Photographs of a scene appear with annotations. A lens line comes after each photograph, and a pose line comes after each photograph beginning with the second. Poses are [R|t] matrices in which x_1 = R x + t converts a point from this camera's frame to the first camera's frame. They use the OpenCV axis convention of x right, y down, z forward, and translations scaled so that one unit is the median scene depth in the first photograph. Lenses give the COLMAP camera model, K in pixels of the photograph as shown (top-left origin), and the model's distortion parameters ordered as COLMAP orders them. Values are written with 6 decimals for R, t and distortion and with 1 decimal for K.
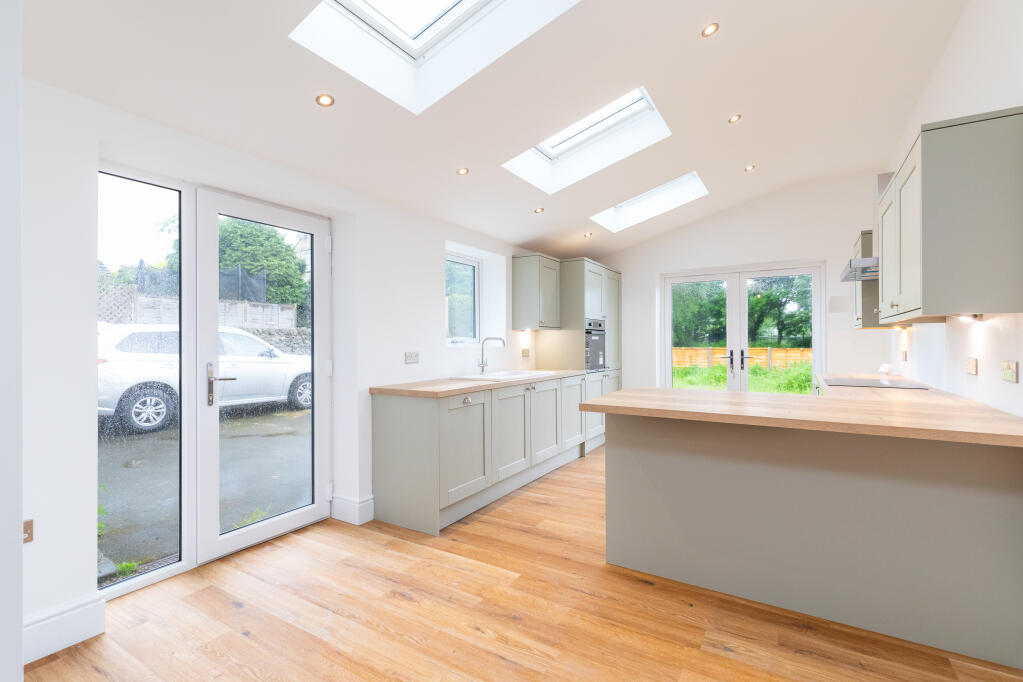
lens RADIAL K [[465.4, 0, 507.1], [0, 465.4, 343.8], [0, 0, 1]] dist [0.009053, -0.001843]
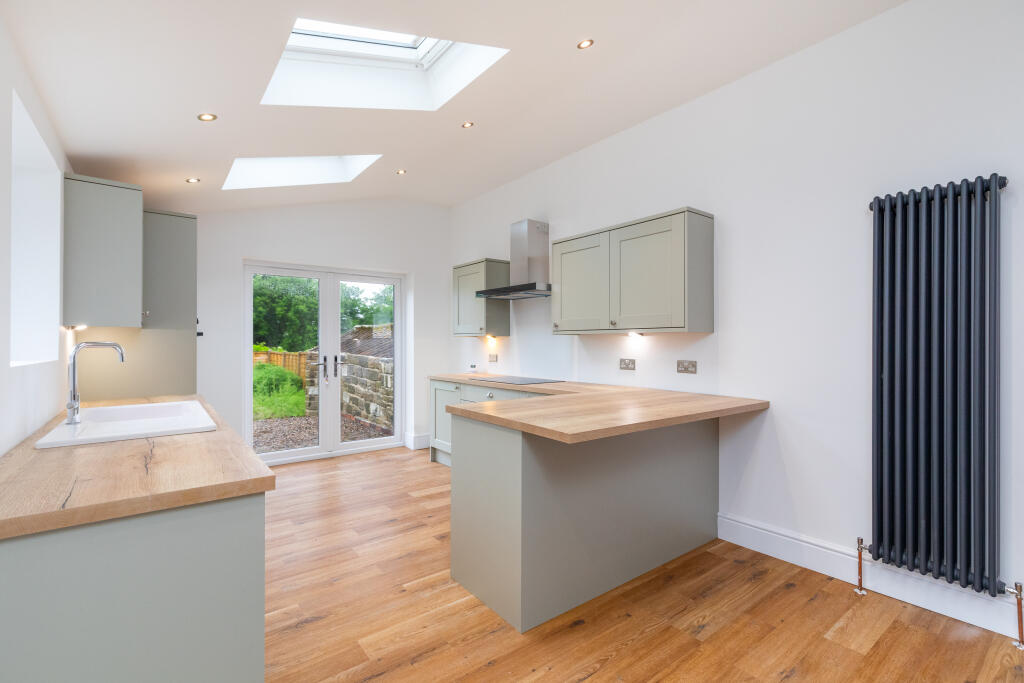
lens RADIAL K [[465.9, 0, 508.7], [0, 465.9, 336.7], [0, 0, 1]] dist [0.009053, -0.001843]
pose [[0.360345, 0.018372, 0.932638, -0.594726], [0.006051, 0.999739, -0.022032, -0.005550], [-0.932800, 0.013583, 0.360140, 0.830645]]
